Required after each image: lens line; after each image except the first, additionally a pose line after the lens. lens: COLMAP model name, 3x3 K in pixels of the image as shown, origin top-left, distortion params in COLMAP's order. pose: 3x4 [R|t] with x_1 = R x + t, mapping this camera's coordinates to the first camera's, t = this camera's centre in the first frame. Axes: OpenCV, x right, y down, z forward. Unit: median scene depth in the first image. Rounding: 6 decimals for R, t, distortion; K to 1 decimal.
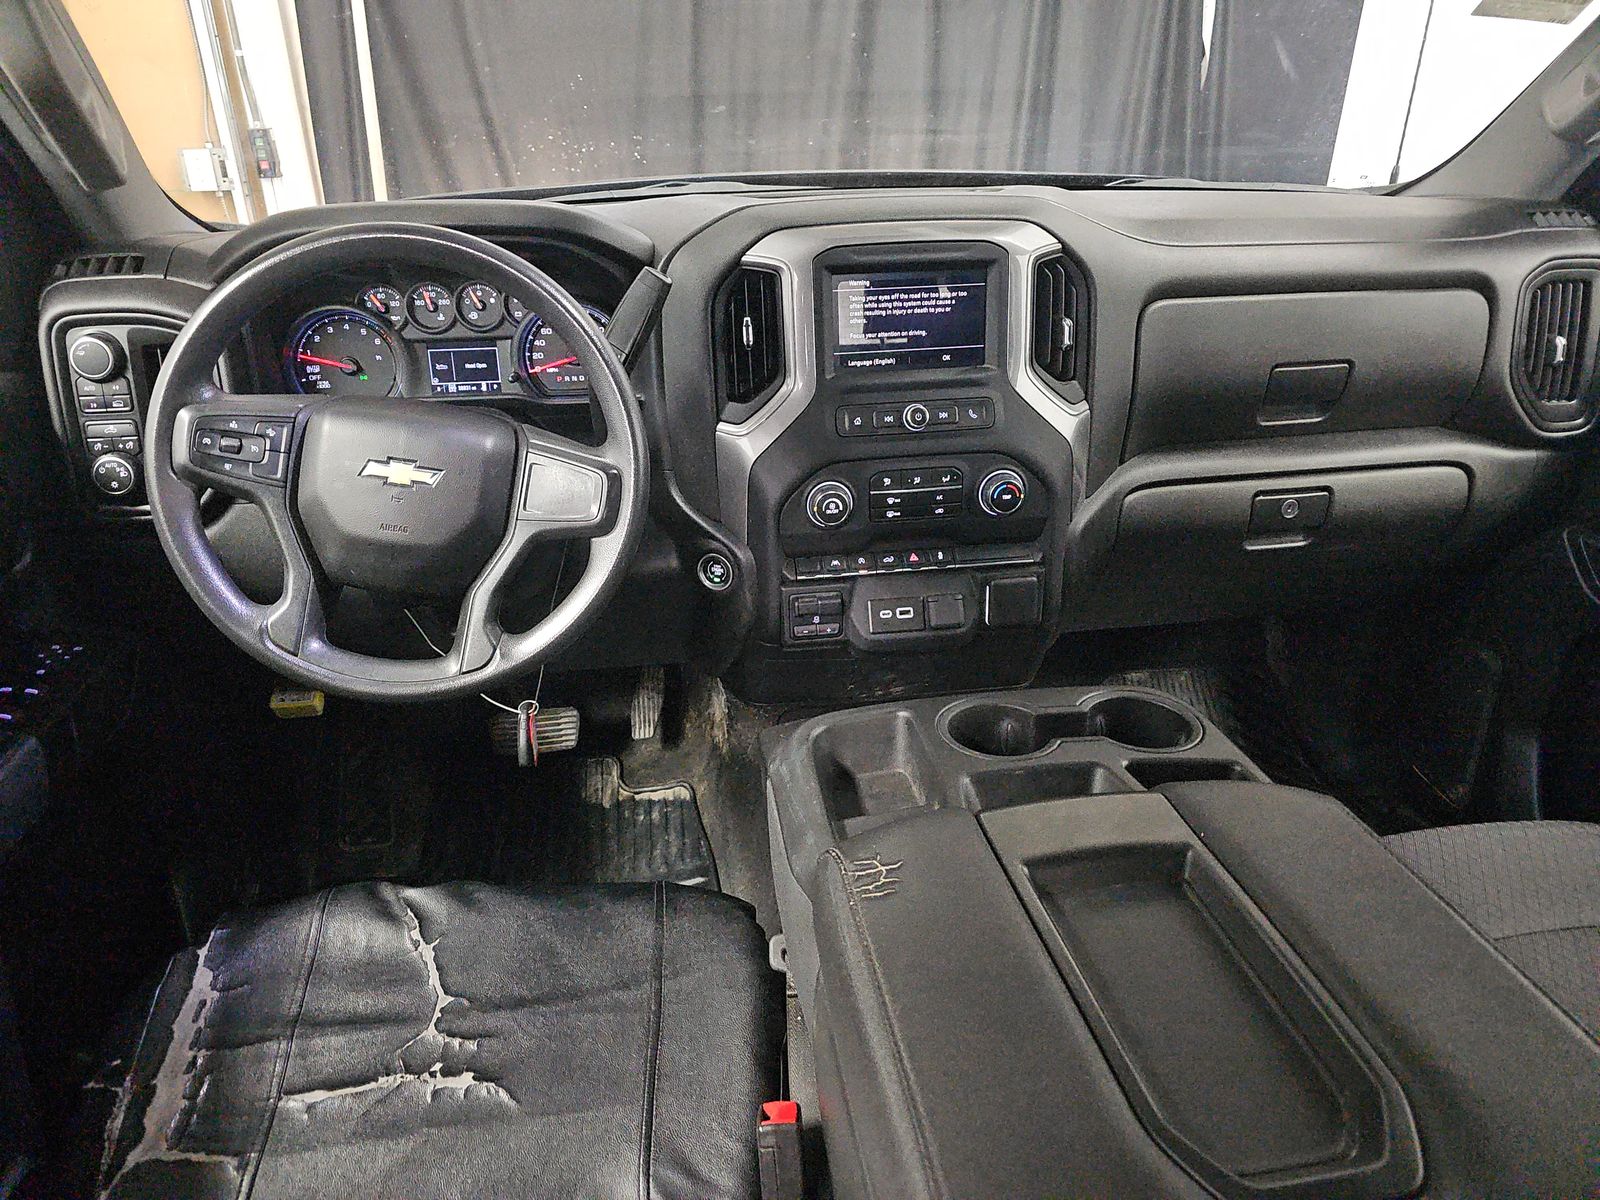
lens RADIAL K [[1045.8, 0, 800.0], [0, 1045.8, 600.0], [0, 0, 1]] dist [-0.003158, 0.000088]
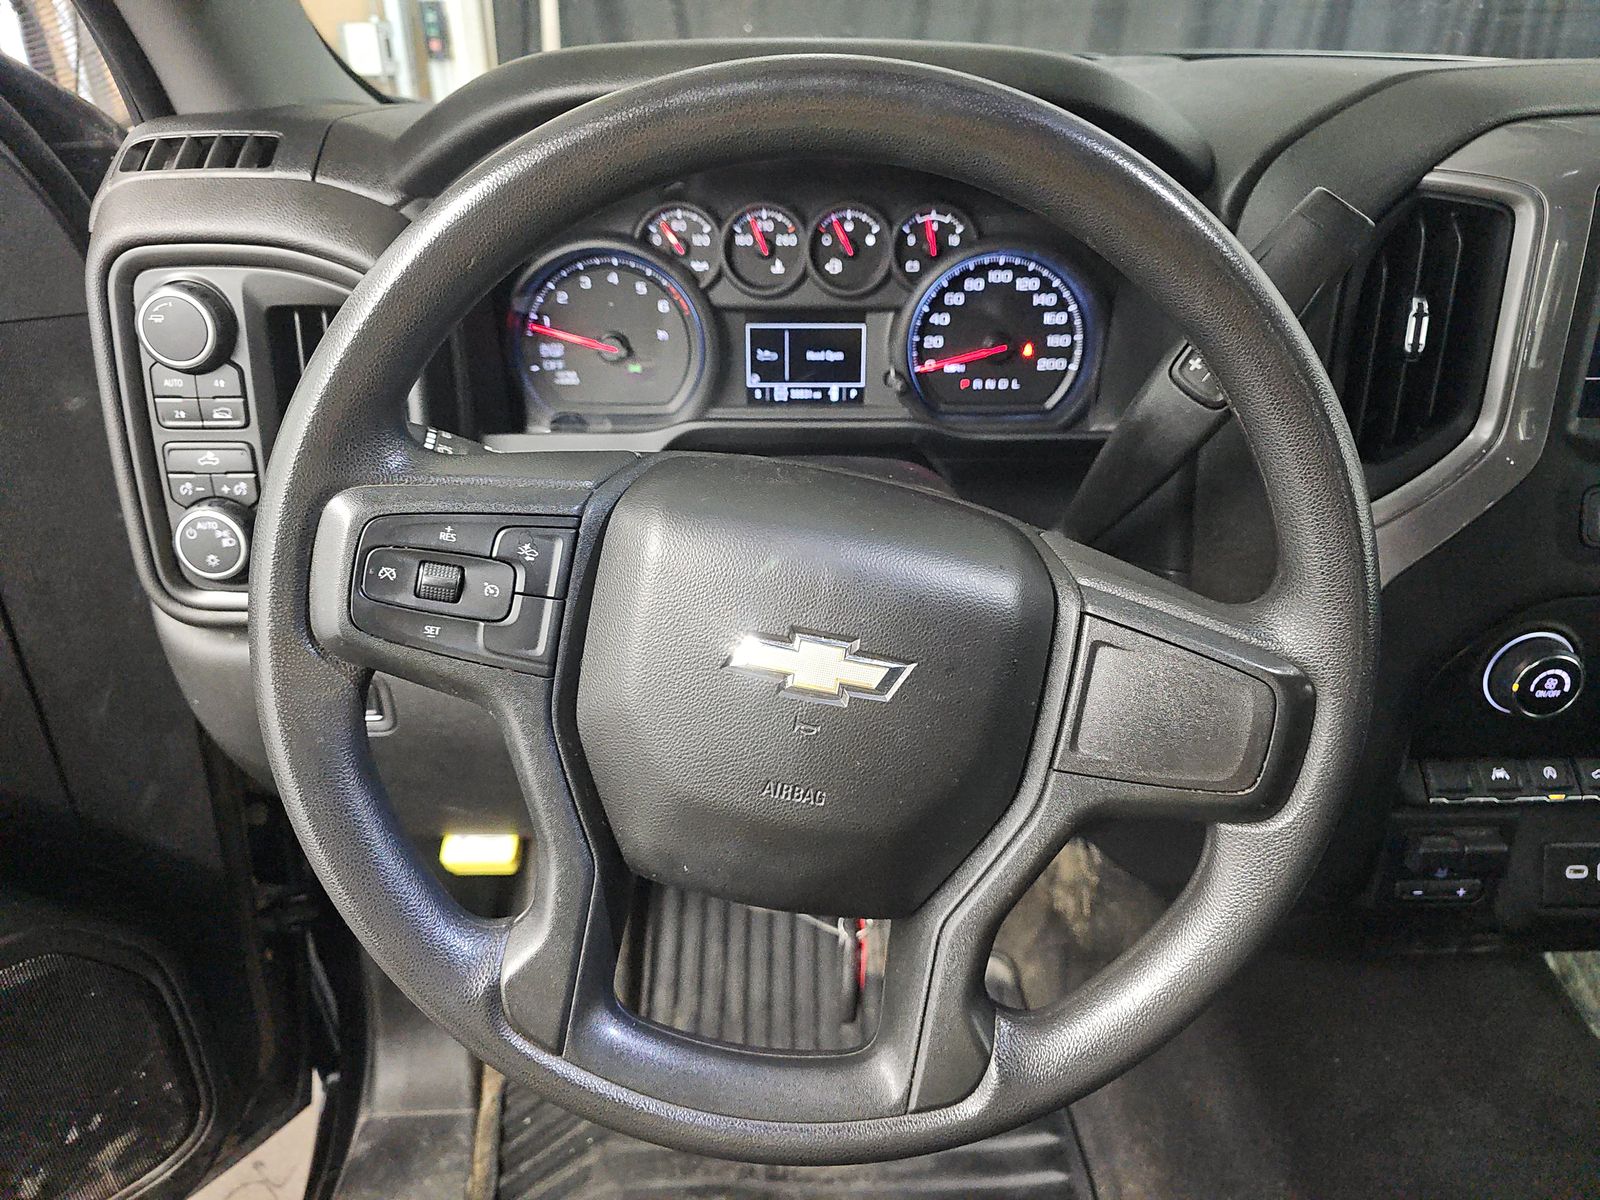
lens RADIAL K [[1077.9, 0, 800.0], [0, 1077.9, 600.0], [0, 0, 1]] dist [0.063704, -0.093757]
pose [[0.990422, 0.073235, -0.117051, -0.262875], [-0.066593, 0.995994, 0.059685, -0.135059], [0.120953, -0.051318, 0.991331, 0.437627]]
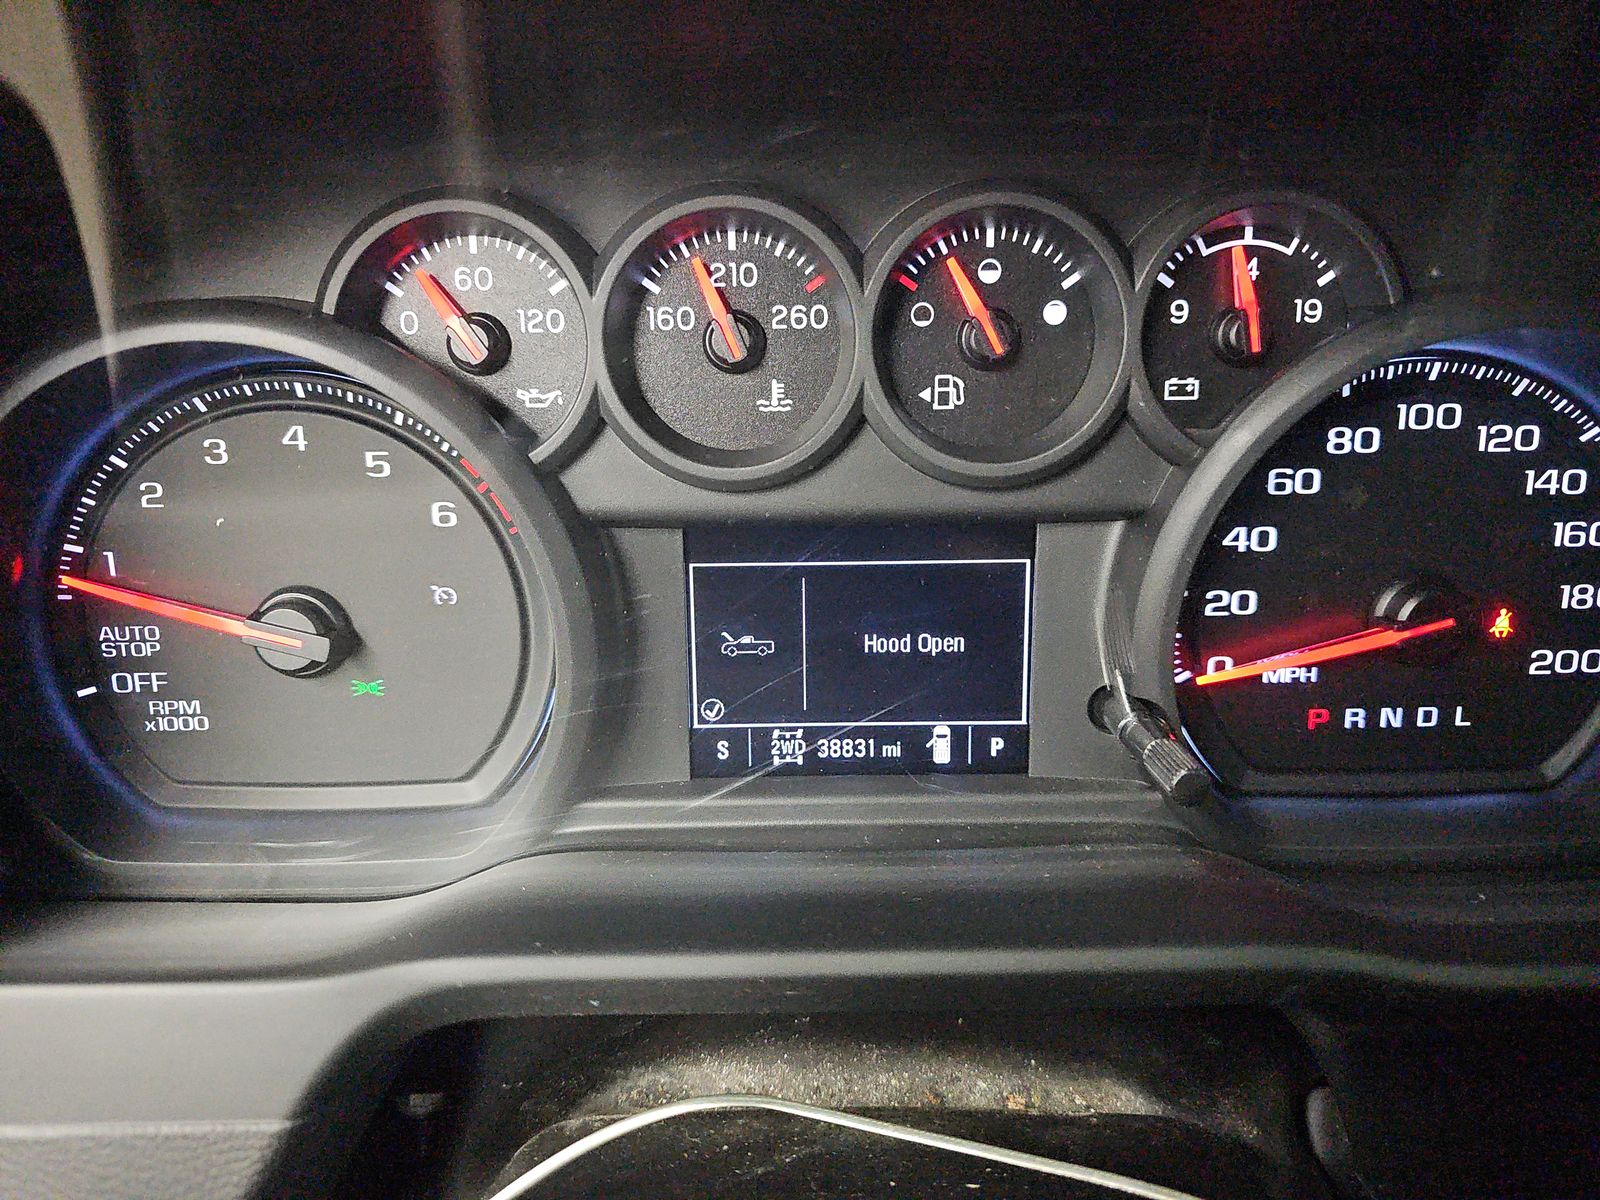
lens RADIAL K [[1045.8, 0, 800.0], [0, 1045.8, 600.0], [0, 0, 1]] dist [-0.003158, 0.000088]
pose [[0.987730, 0.044717, -0.149635, -0.324484], [-0.057523, 0.994940, -0.082376, -0.230642], [0.145195, 0.089973, 0.985304, 0.860873]]
